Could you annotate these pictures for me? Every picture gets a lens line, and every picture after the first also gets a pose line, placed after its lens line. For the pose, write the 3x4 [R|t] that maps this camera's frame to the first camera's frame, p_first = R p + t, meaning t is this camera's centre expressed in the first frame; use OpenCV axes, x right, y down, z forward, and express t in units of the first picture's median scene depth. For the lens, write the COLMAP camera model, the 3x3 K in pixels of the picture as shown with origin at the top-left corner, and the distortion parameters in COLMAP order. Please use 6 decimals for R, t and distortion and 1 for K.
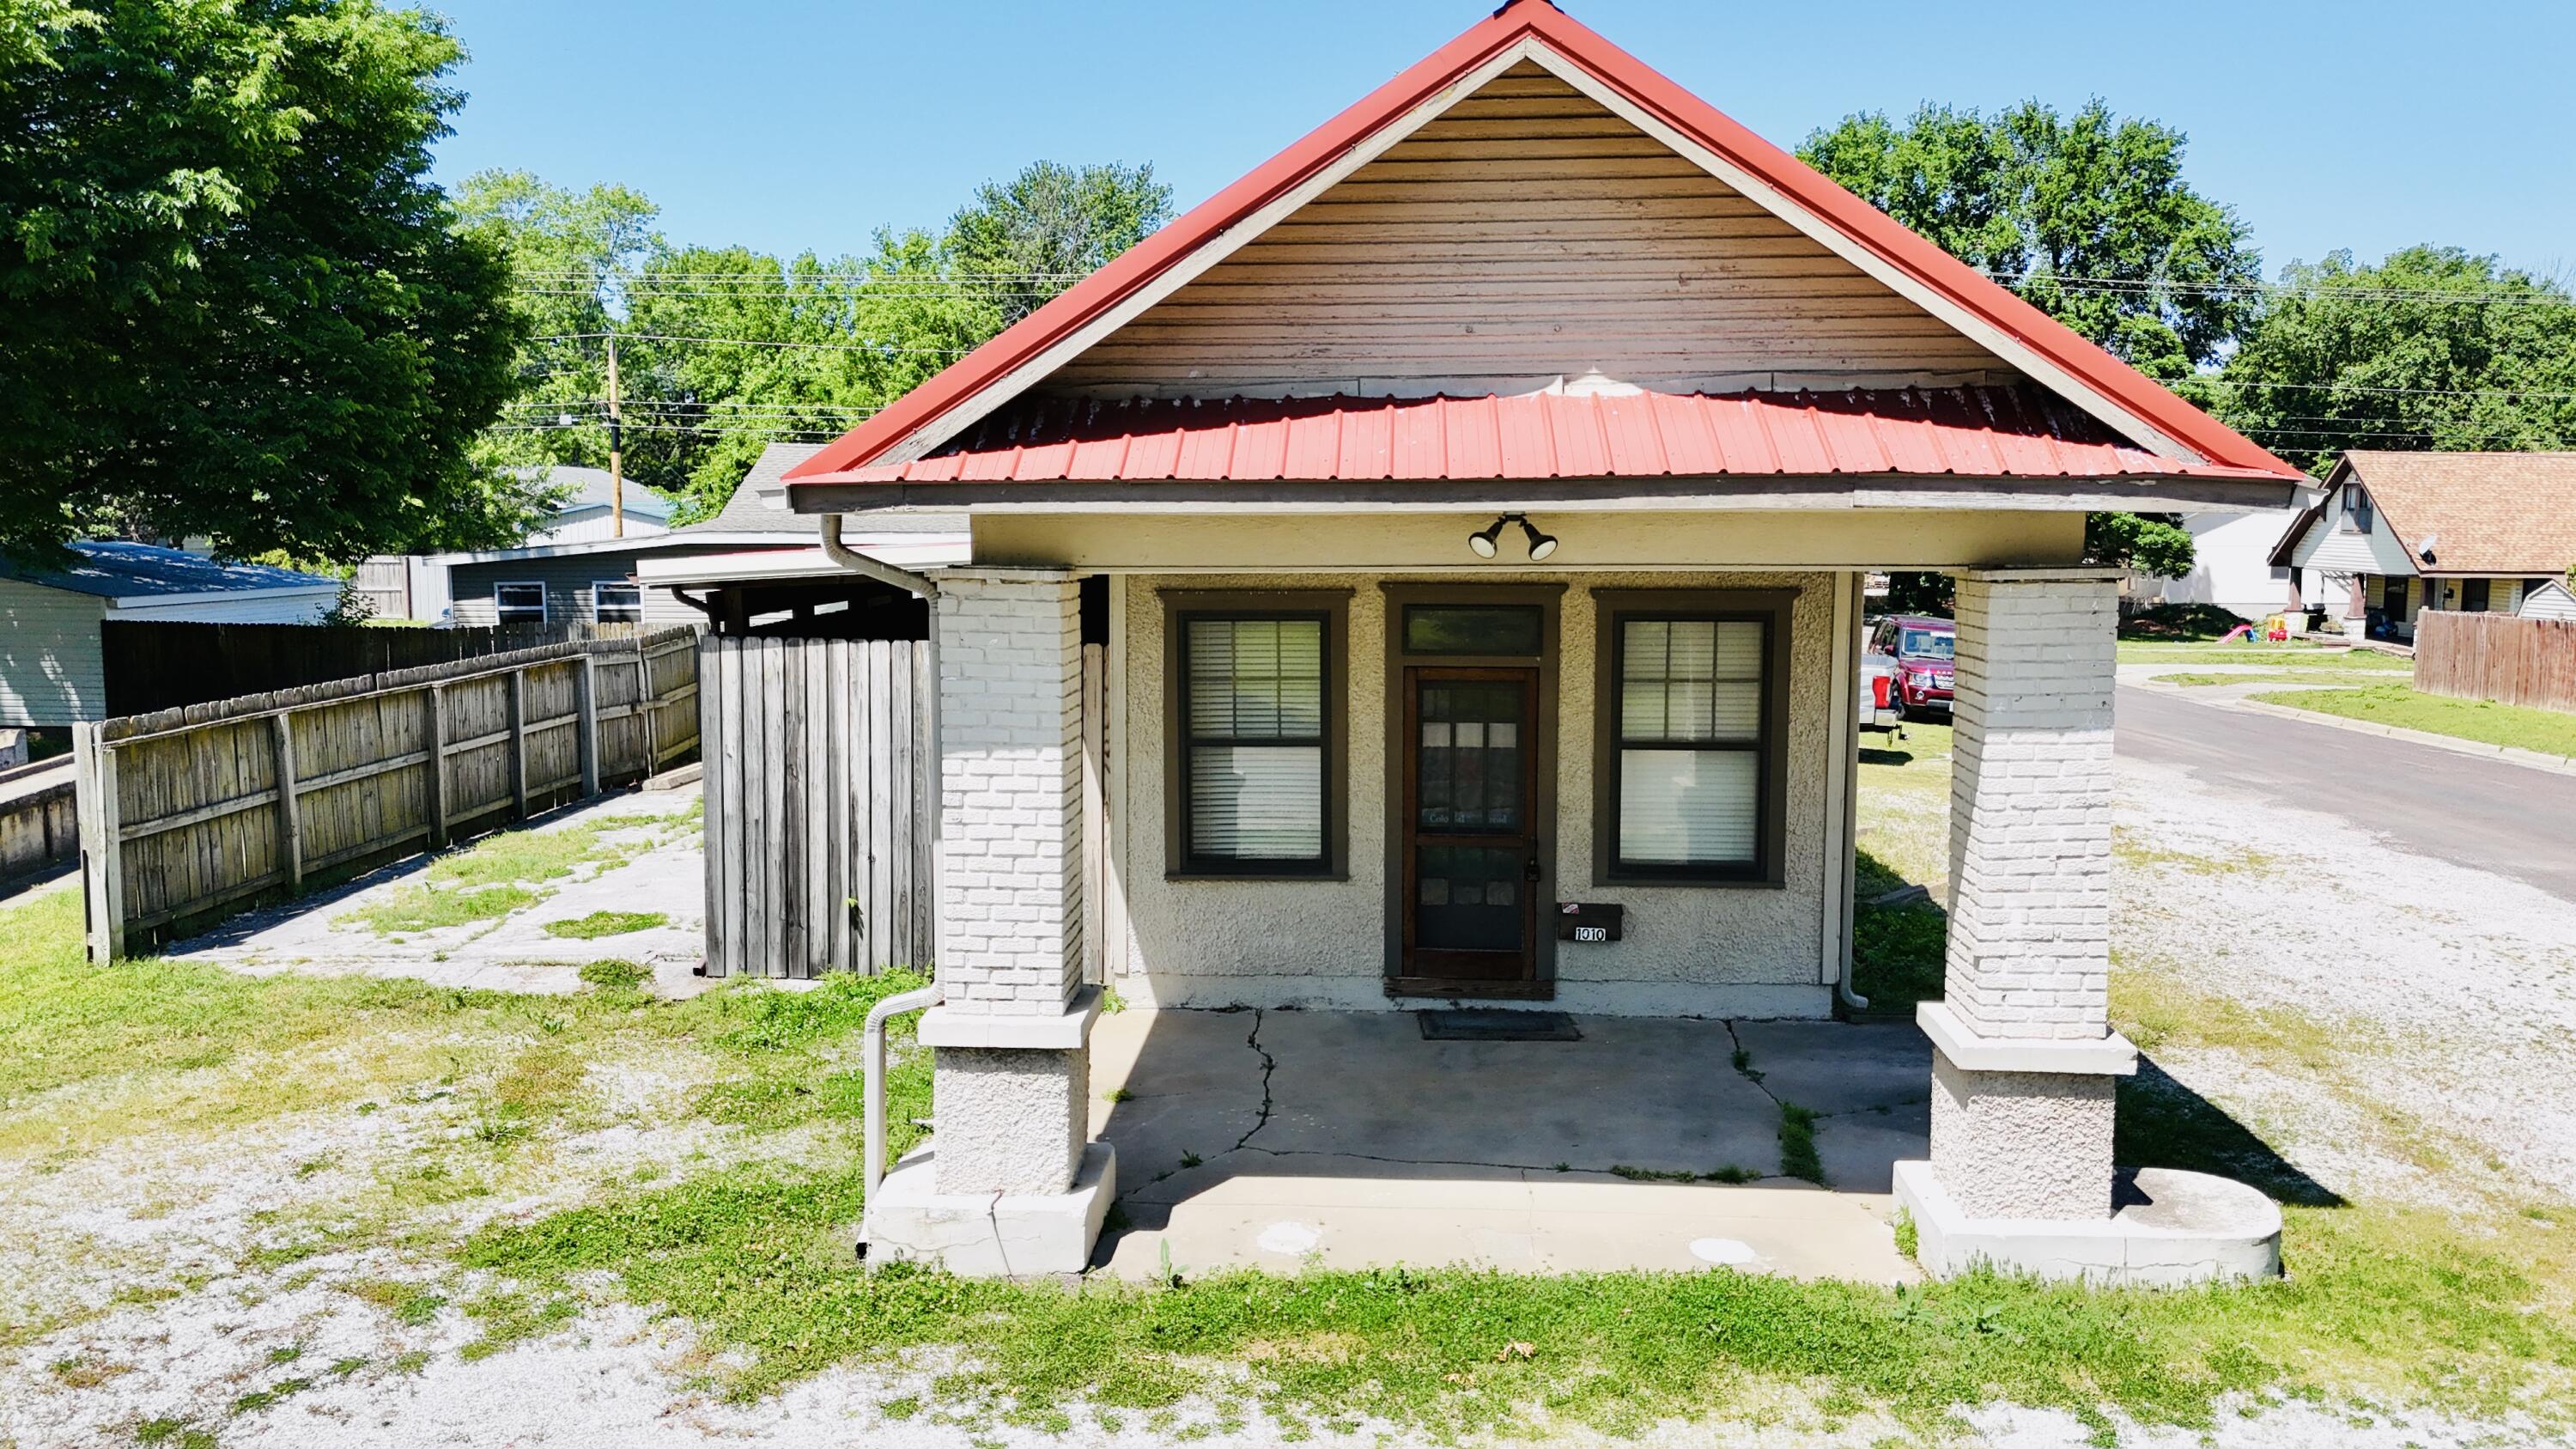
lens RADIAL K [[1890.0, 0, 1287.8], [0, 1890.0, 721.2], [0, 0, 1]] dist [0.085761, -0.088282]
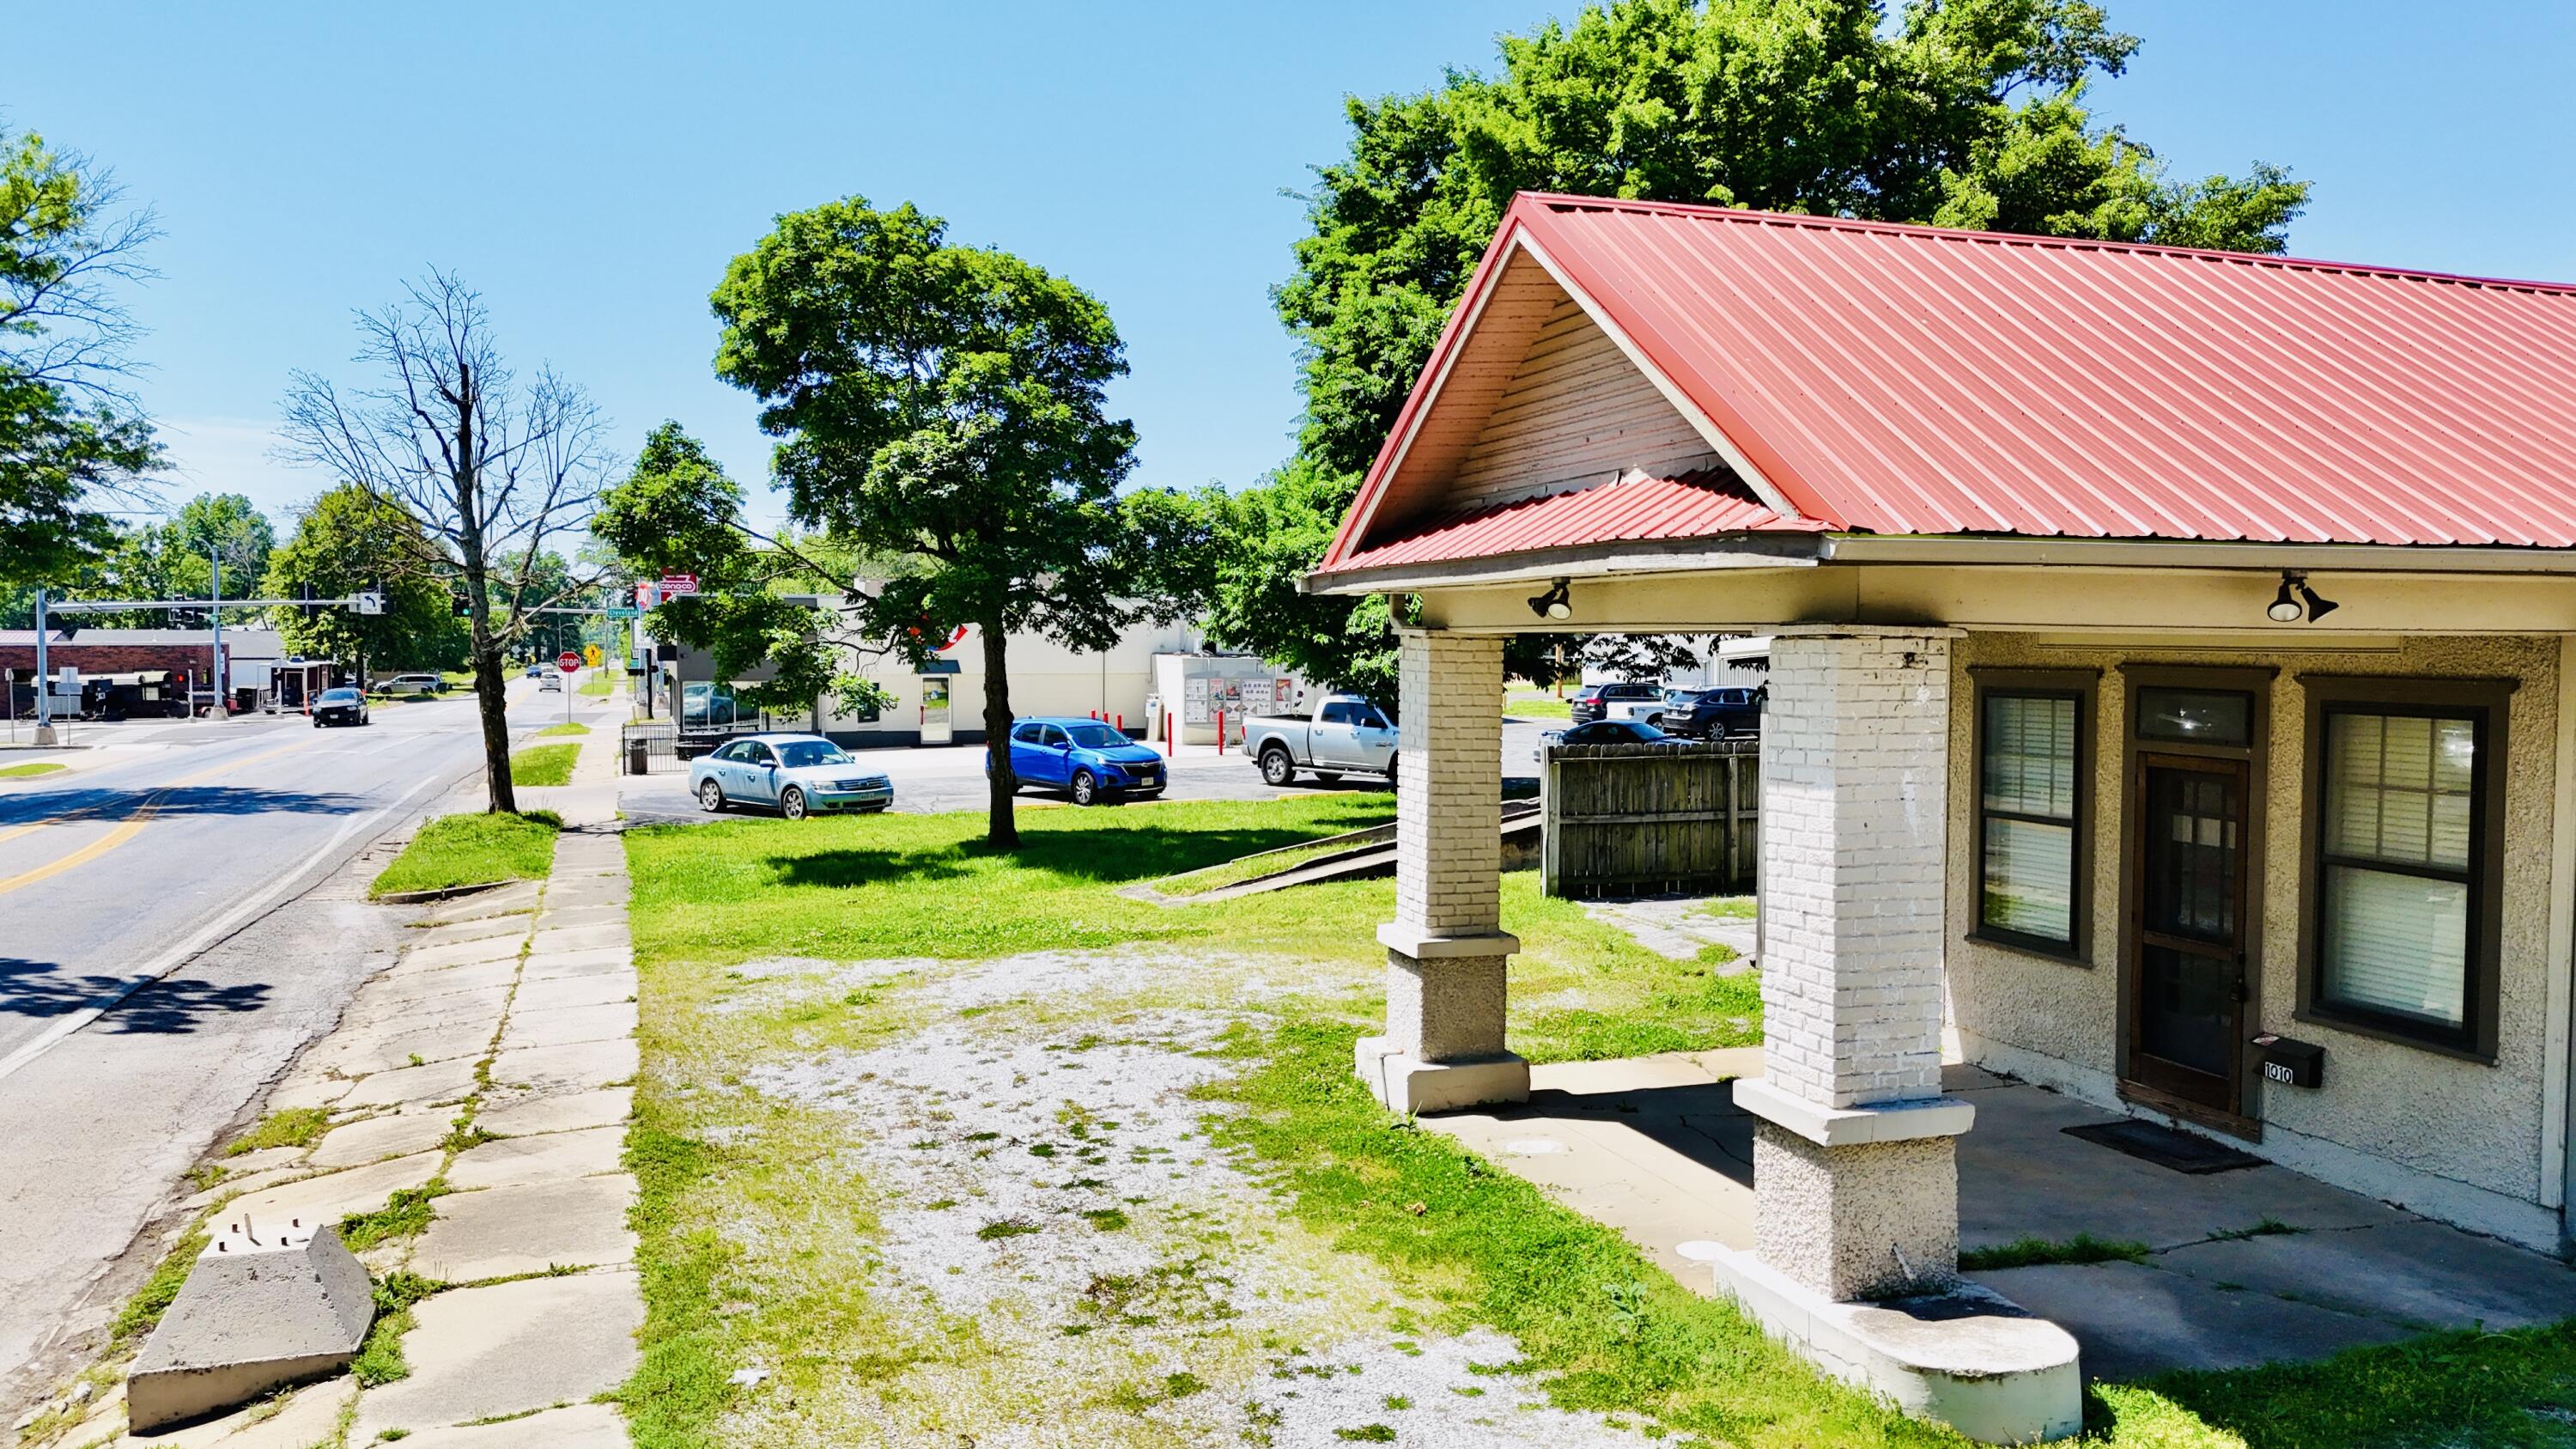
lens RADIAL K [[1892.5, 0, 1287.8], [0, 1892.5, 719.0], [0, 0, 1]] dist [0.072606, -0.065003]
pose [[0.365682, 0.043133, -0.929740, 0.793910], [-0.107382, 0.994210, 0.003889, -0.002858], [0.924525, 0.098416, 0.368196, 0.240854]]
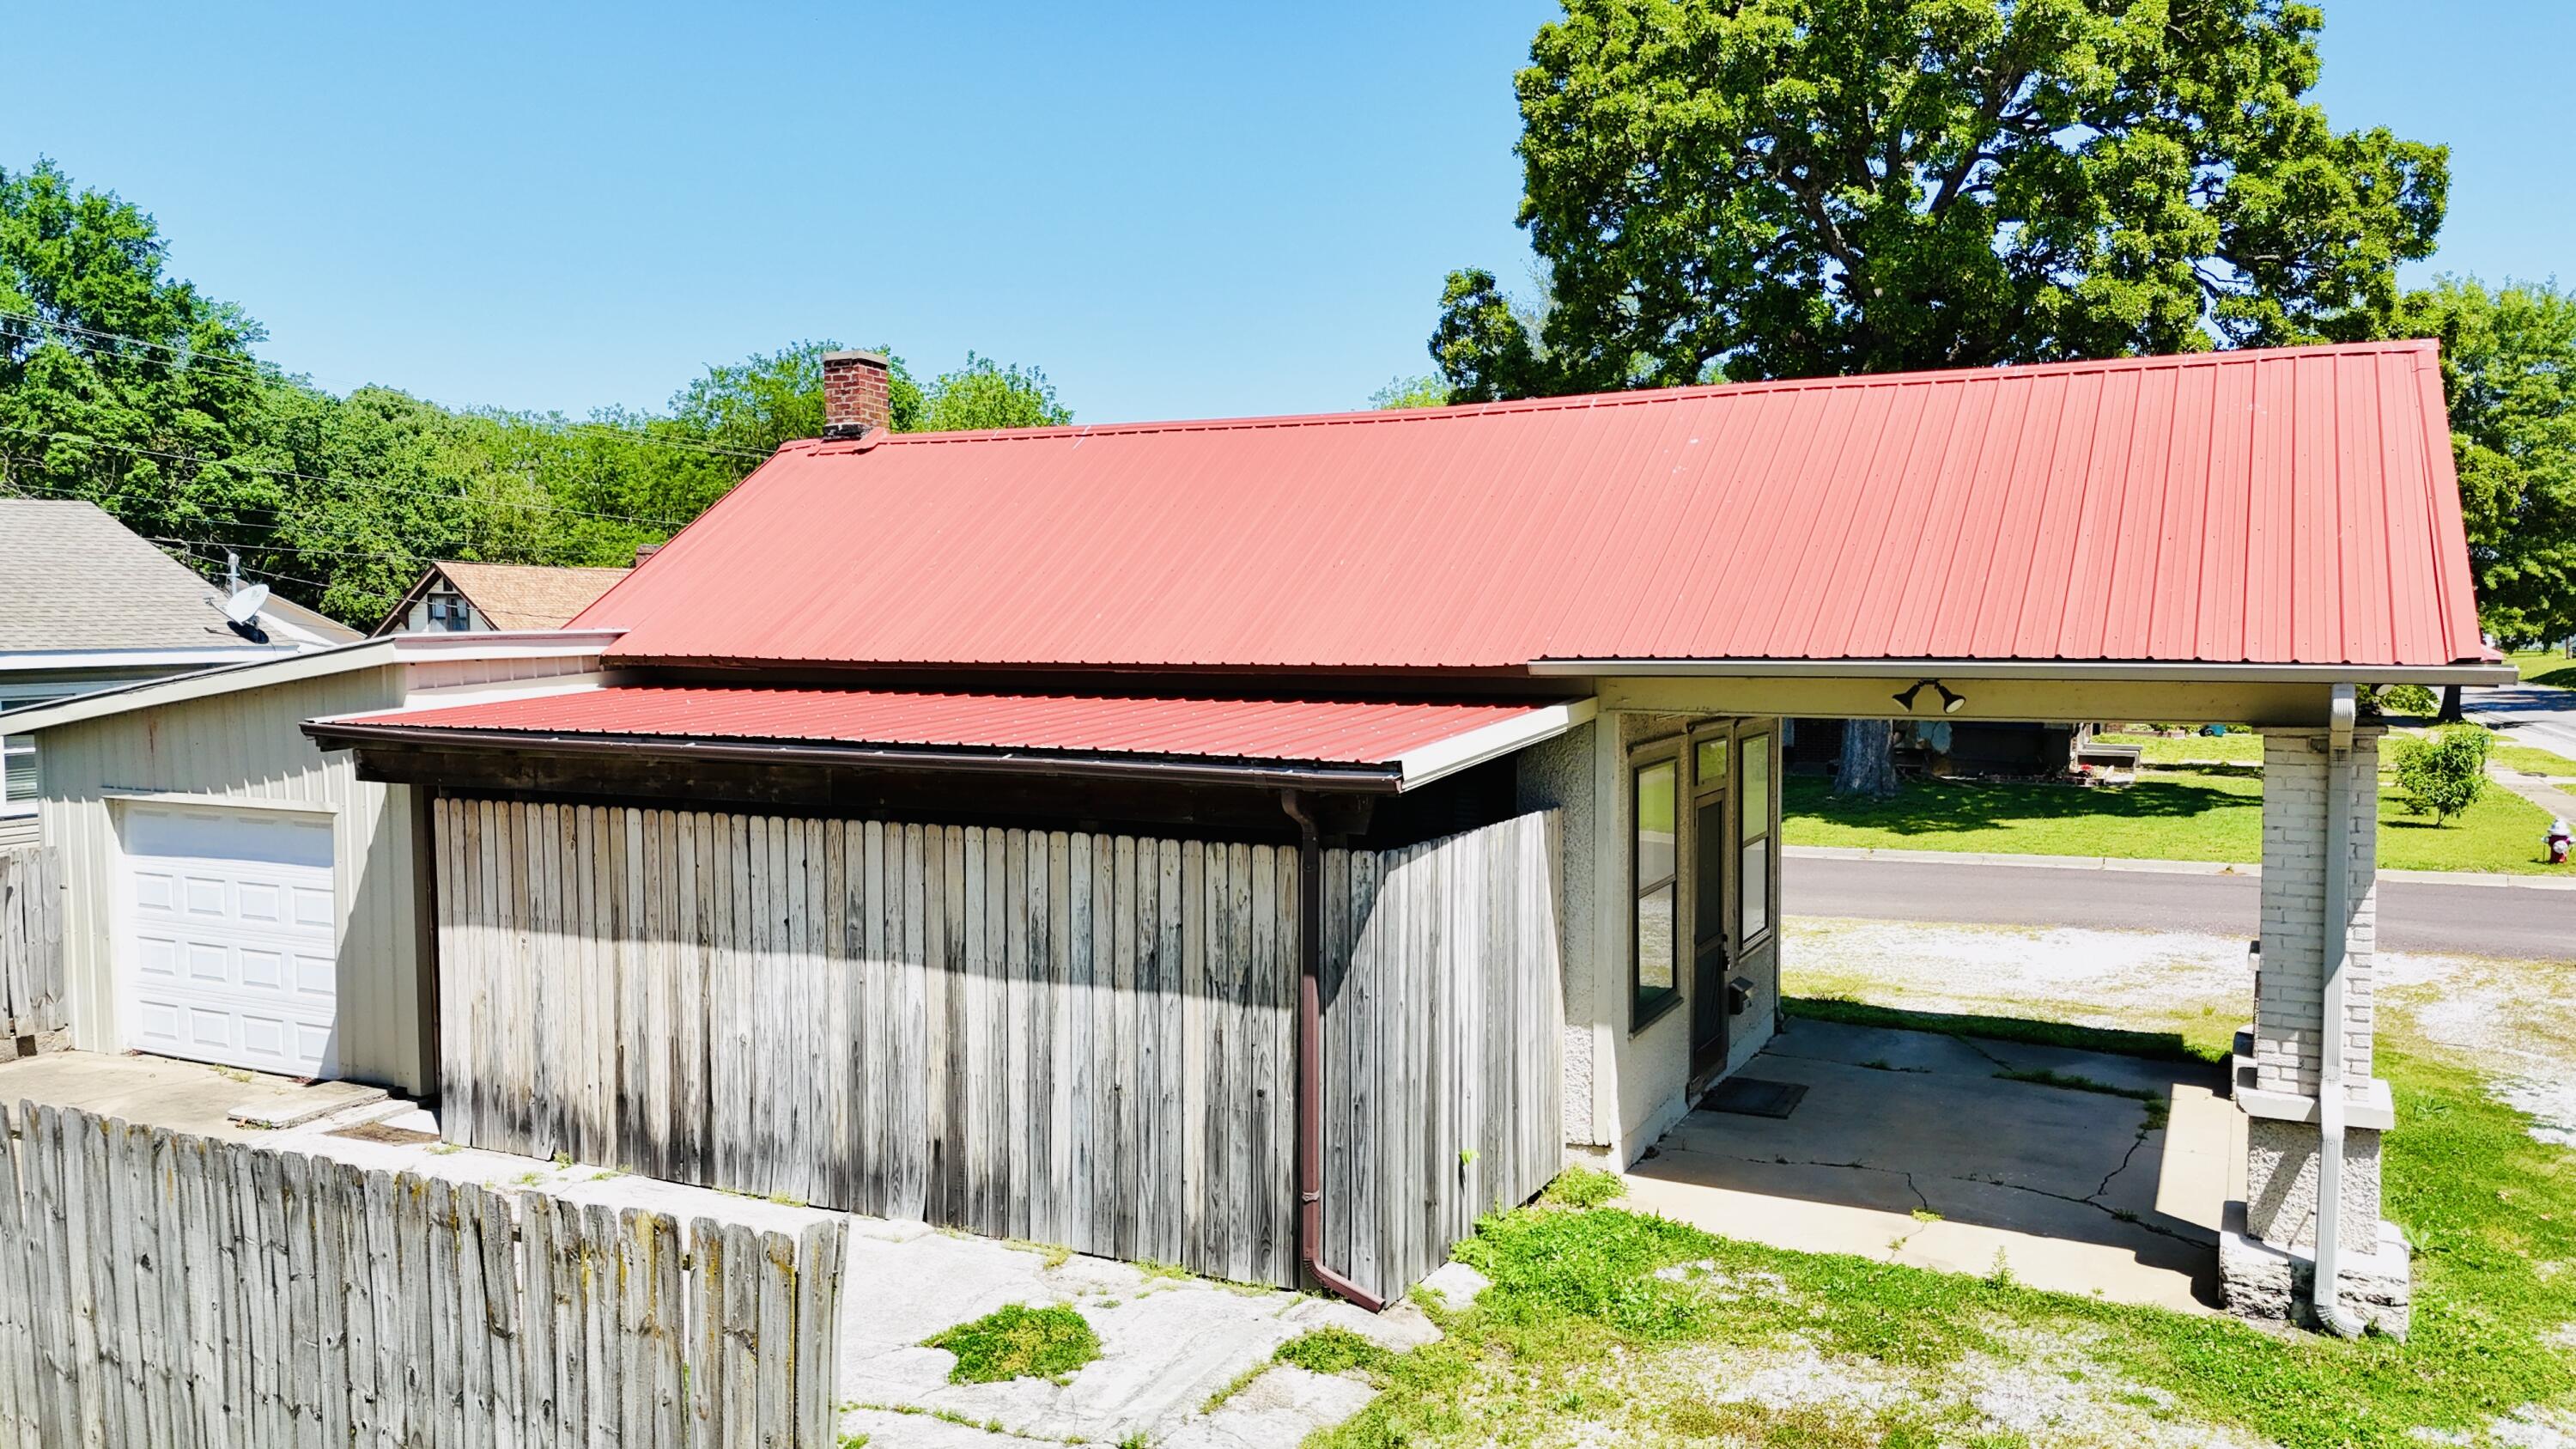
lens RADIAL K [[1890.0, 0, 1287.8], [0, 1890.0, 721.2], [0, 0, 1]] dist [0.085761, -0.088282]
pose [[0.396570, -0.059223, 0.916092, -1.041481], [0.104863, 0.994307, 0.018885, -0.118595], [-0.911996, 0.088574, 0.400523, 0.756363]]
